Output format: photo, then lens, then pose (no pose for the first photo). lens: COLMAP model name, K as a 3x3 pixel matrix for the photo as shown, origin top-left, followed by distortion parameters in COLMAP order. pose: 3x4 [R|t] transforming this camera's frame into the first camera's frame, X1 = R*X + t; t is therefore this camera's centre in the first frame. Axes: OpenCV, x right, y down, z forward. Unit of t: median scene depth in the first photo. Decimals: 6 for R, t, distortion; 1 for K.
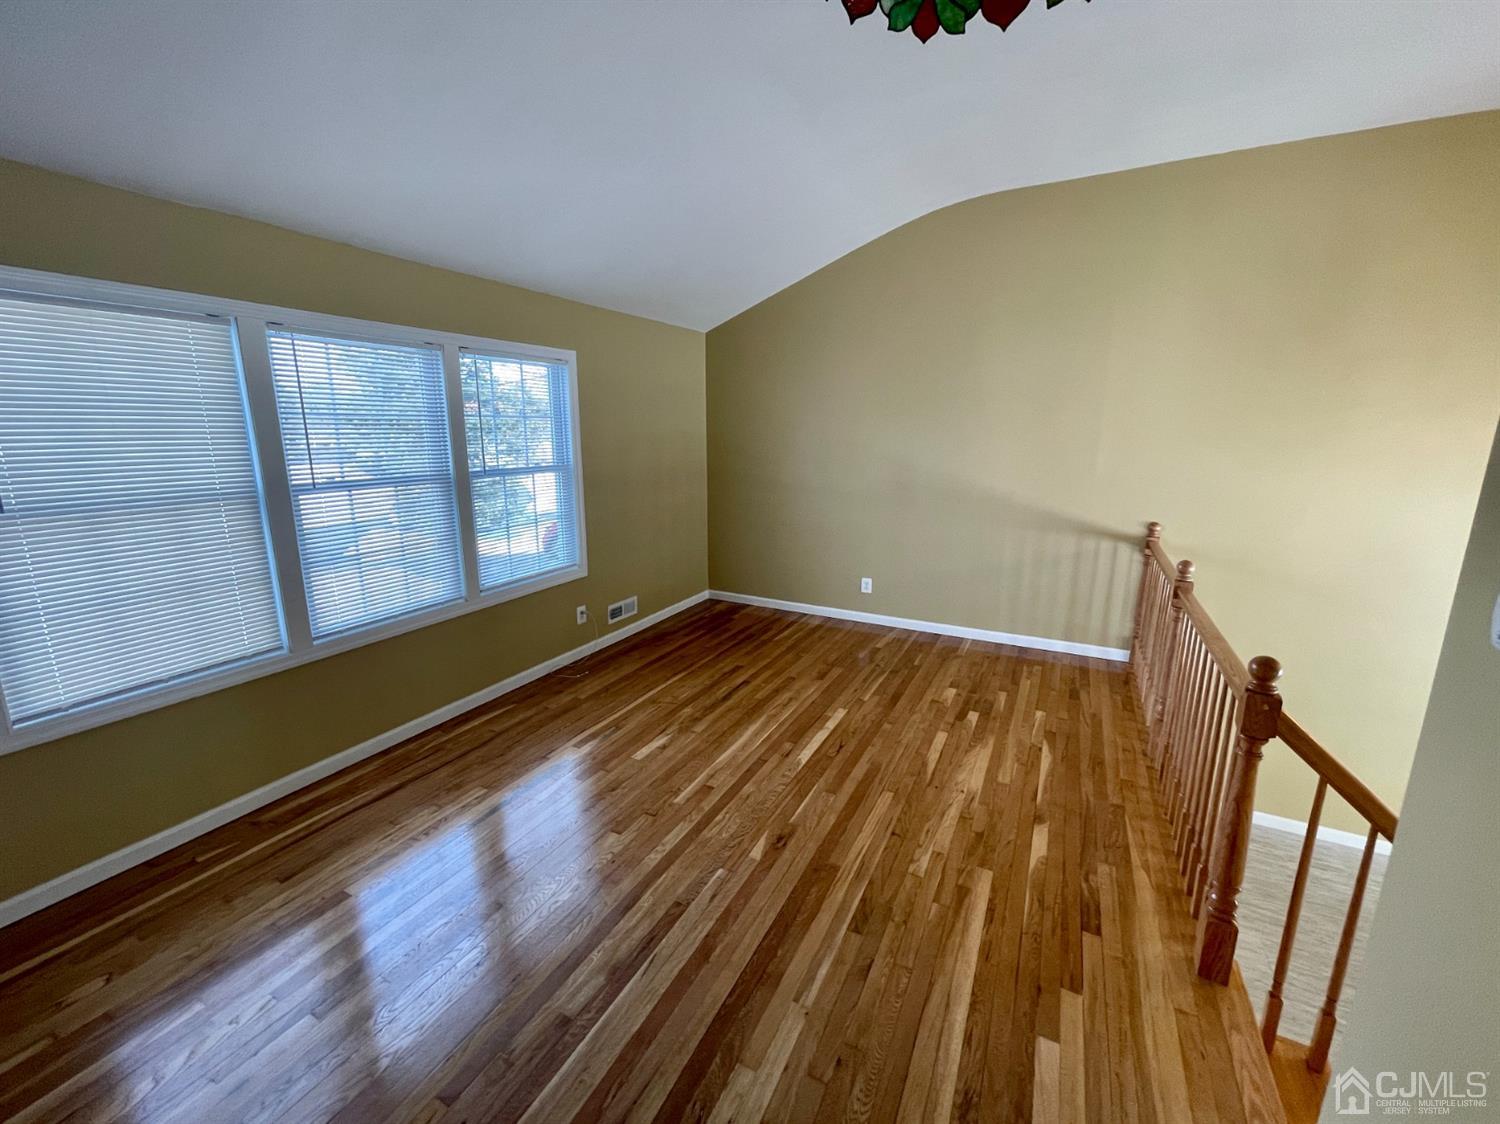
lens RADIAL K [[606.6, 0, 748.2], [0, 606.6, 559.1], [0, 0, 1]] dist [-0.000244, -0.000103]
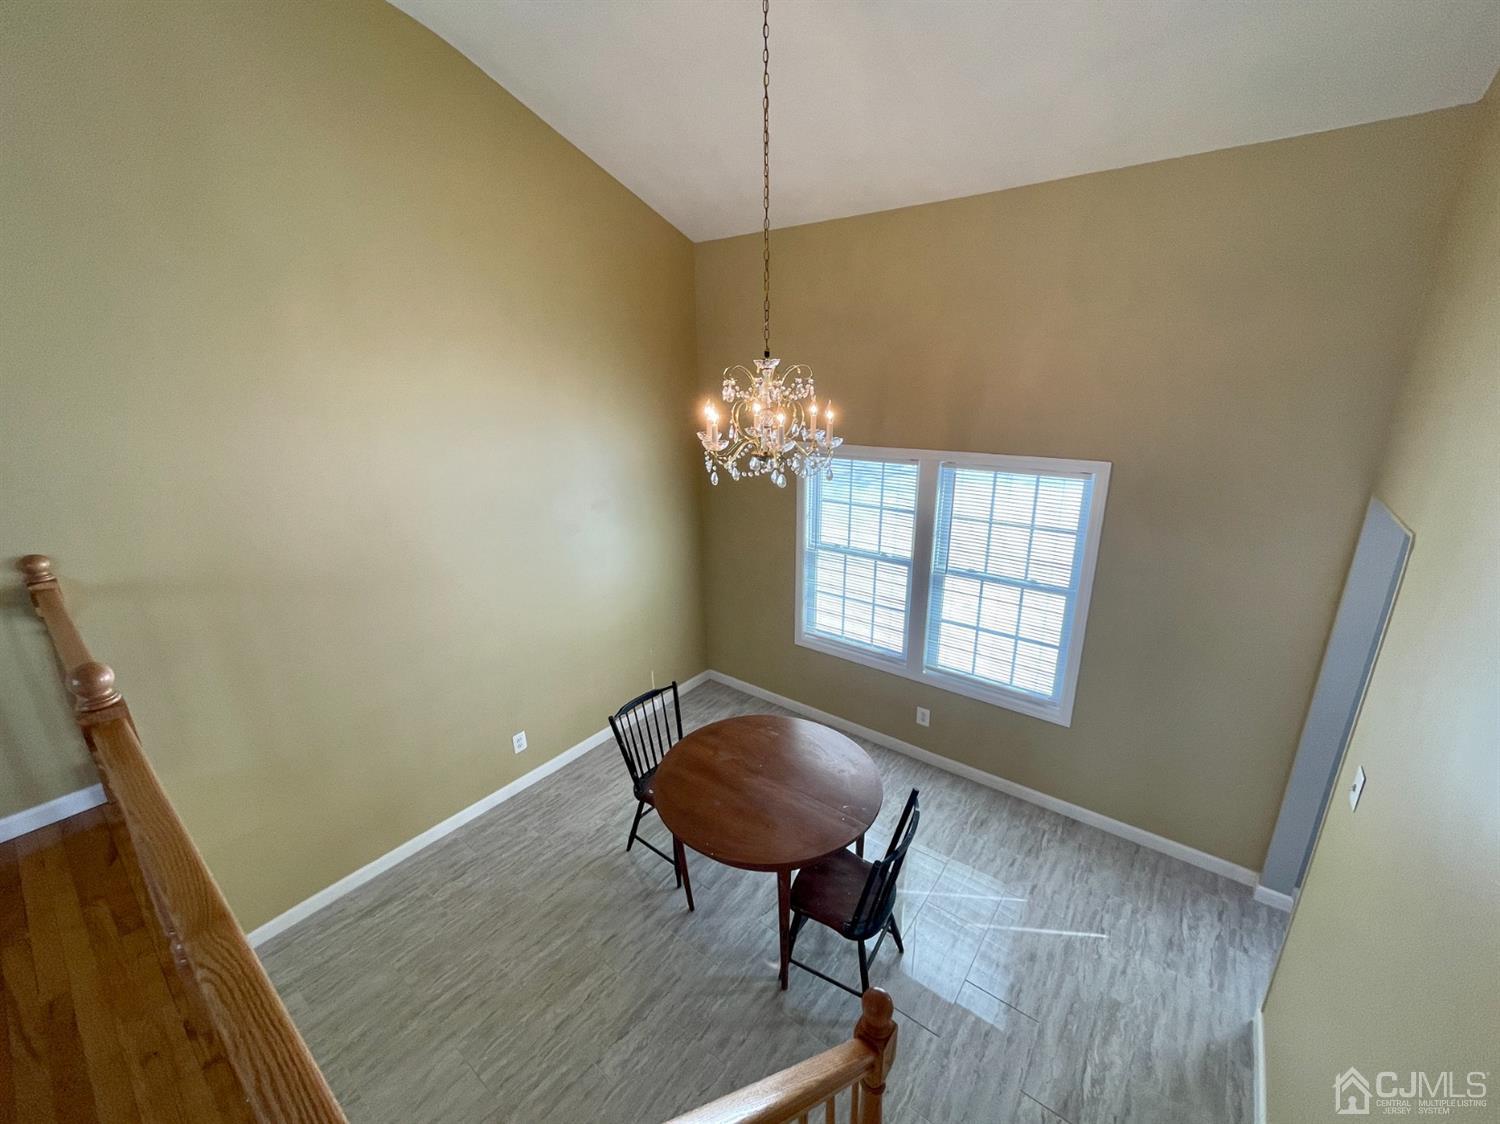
lens RADIAL K [[606.6, 0, 749.4], [0, 606.6, 559.7], [0, 0, 1]] dist [-0.000244, -0.000103]
pose [[0.166206, -0.304170, 0.938007, 0.272570], [0.224414, 0.937944, 0.264385, -0.056220], [-0.960215, 0.166560, 0.224152, 0.270422]]
